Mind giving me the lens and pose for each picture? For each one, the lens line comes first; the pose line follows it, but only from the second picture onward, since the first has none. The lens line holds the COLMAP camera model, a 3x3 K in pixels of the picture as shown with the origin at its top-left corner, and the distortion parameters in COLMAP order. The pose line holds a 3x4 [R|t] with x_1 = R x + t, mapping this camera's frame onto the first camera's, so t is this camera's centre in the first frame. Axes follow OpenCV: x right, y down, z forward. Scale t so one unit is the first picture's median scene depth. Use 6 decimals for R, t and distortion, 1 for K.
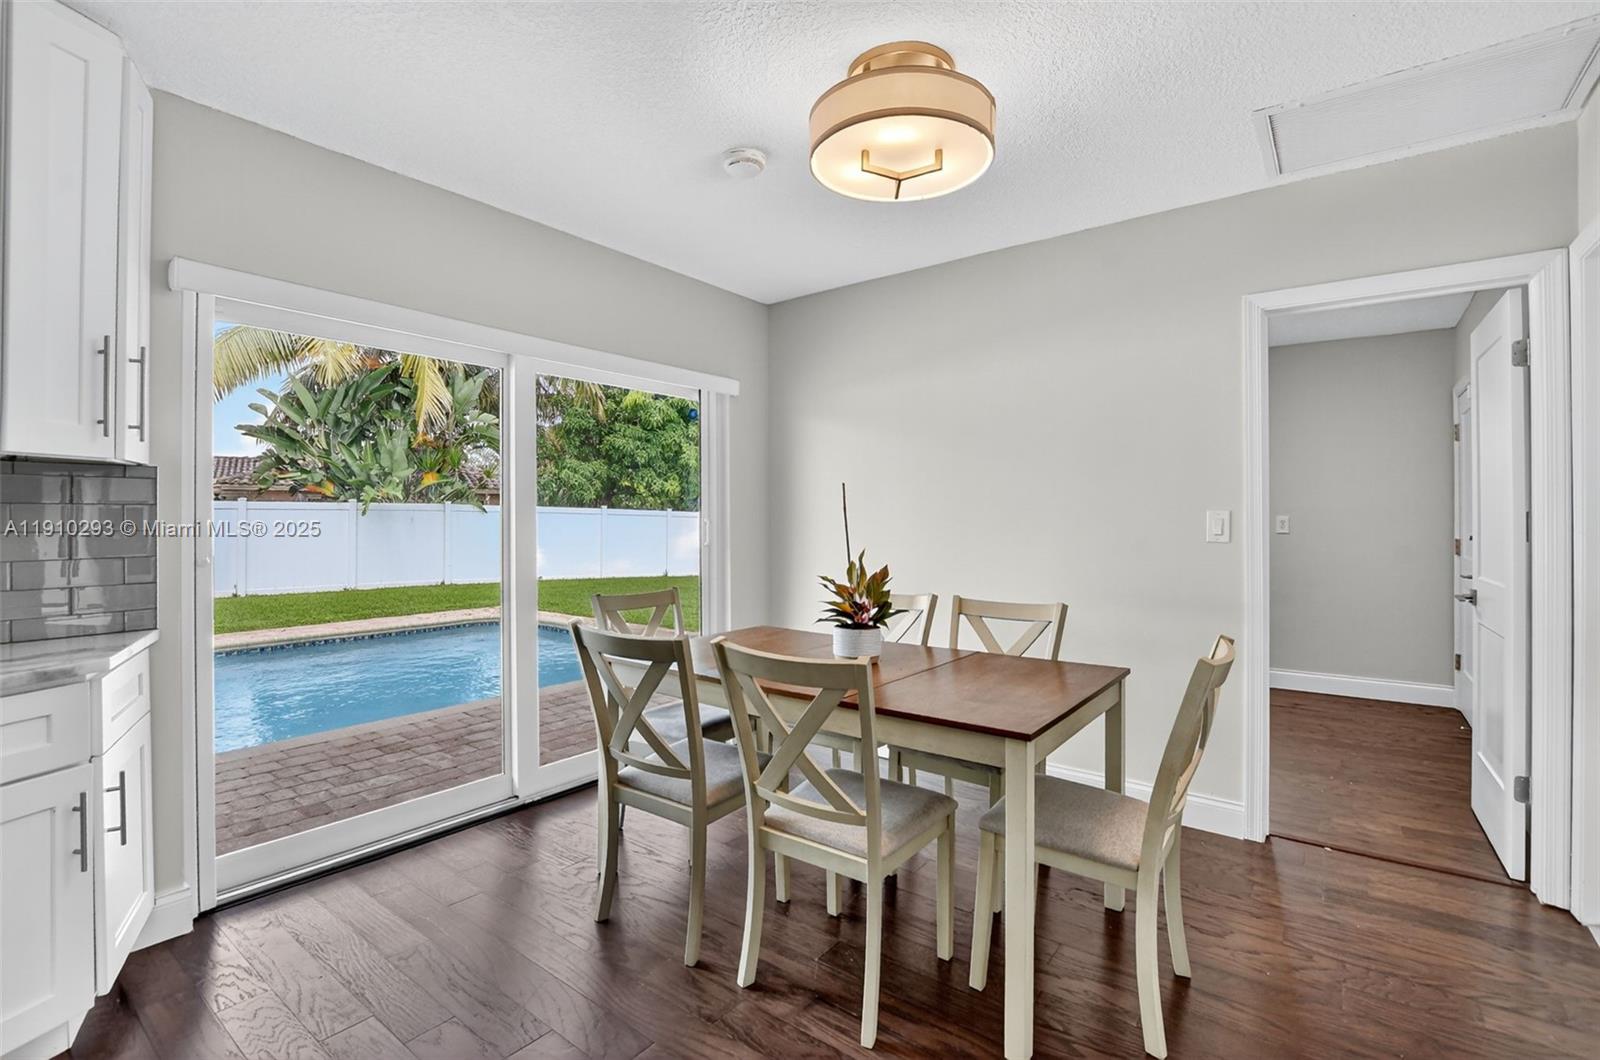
lens RADIAL K [[720.3, 0, 798.1], [0, 720.3, 507.3], [0, 0, 1]] dist [-0.022021, 0.000426]
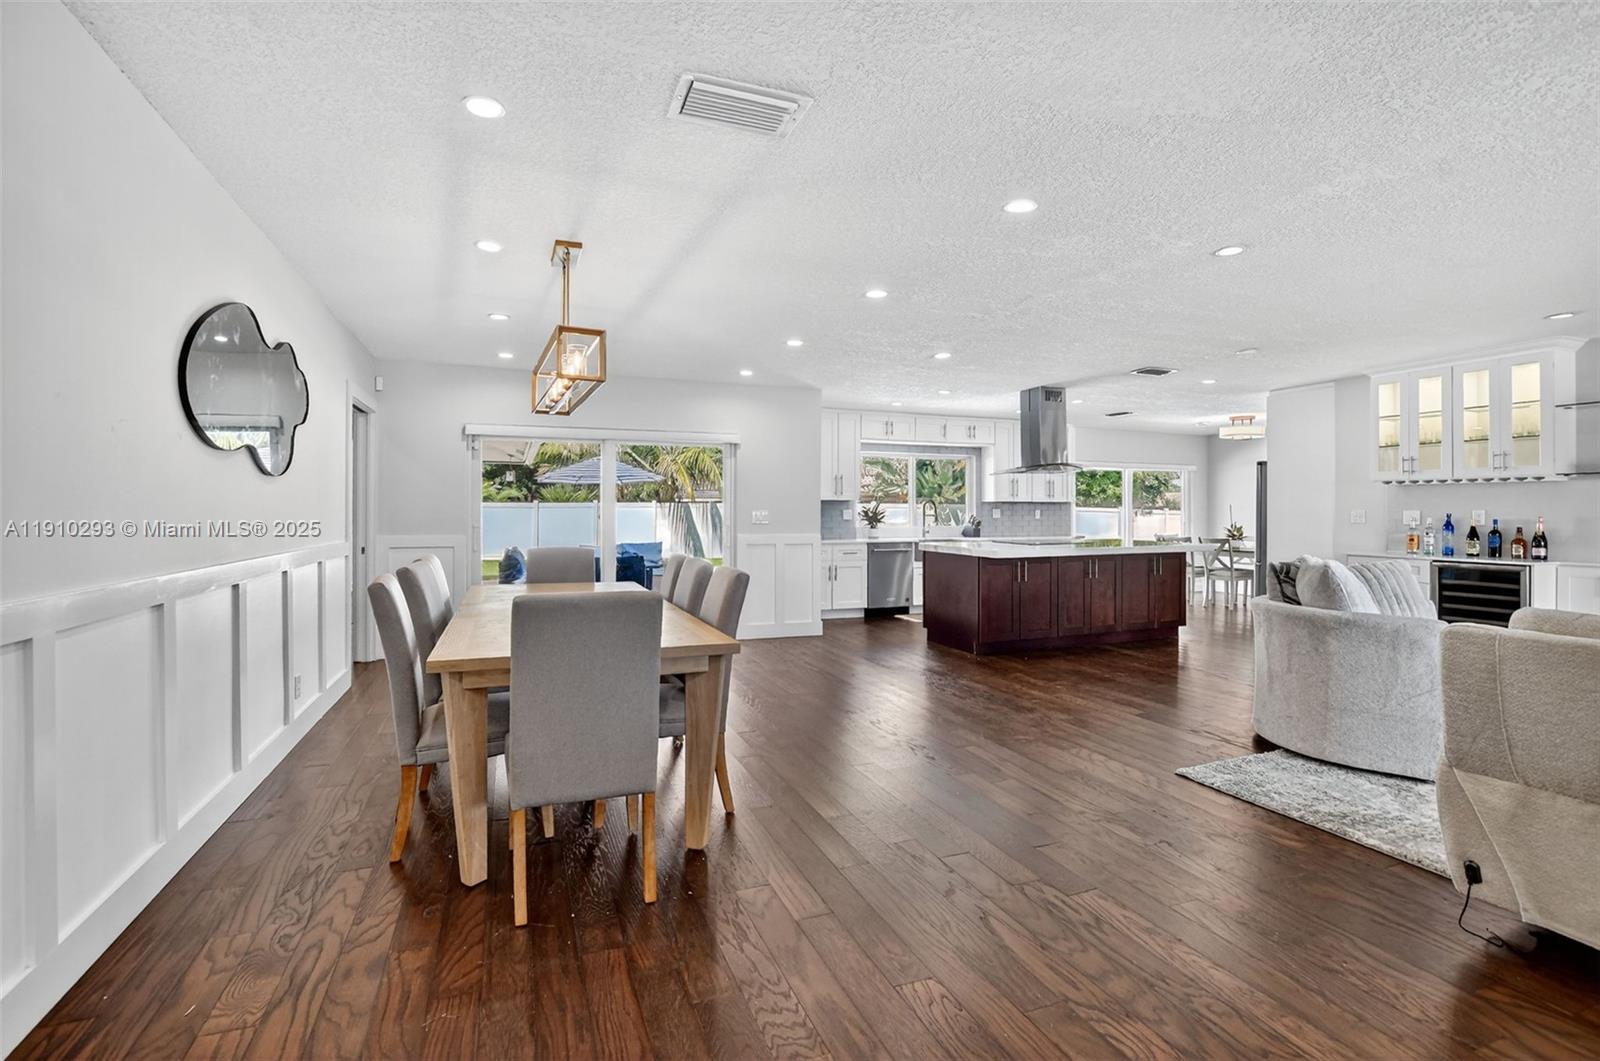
lens RADIAL K [[720.3, 0, 798.1], [0, 720.3, 507.8], [0, 0, 1]] dist [-0.022021, 0.000426]
pose [[0.853098, -0.001024, -0.521750, 0.064680], [0.003920, 0.999982, 0.004447, -0.033128], [0.521736, -0.005838, 0.853087, -2.858552]]
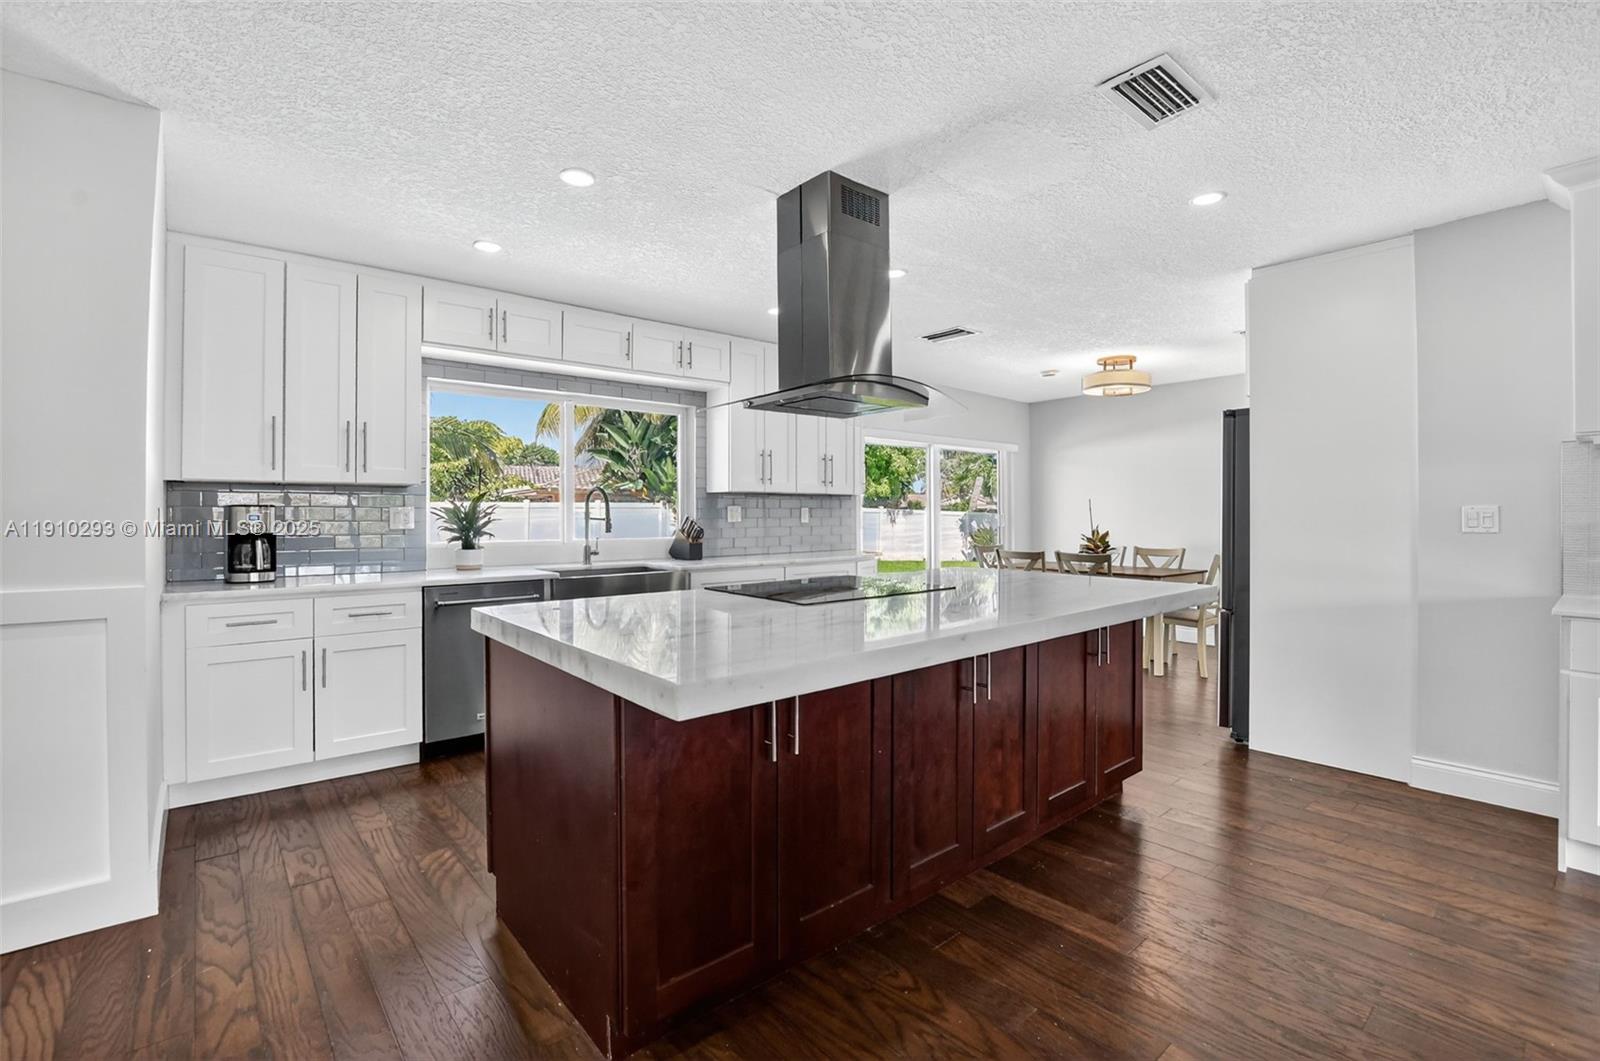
lens RADIAL K [[720.3, 0, 798.1], [0, 720.3, 507.8], [0, 0, 1]] dist [-0.022021, 0.000426]
pose [[0.976510, -0.001645, -0.215468, -0.316471], [0.002533, 0.999989, 0.003846, -0.012487], [0.215459, -0.004301, 0.976503, -1.371126]]
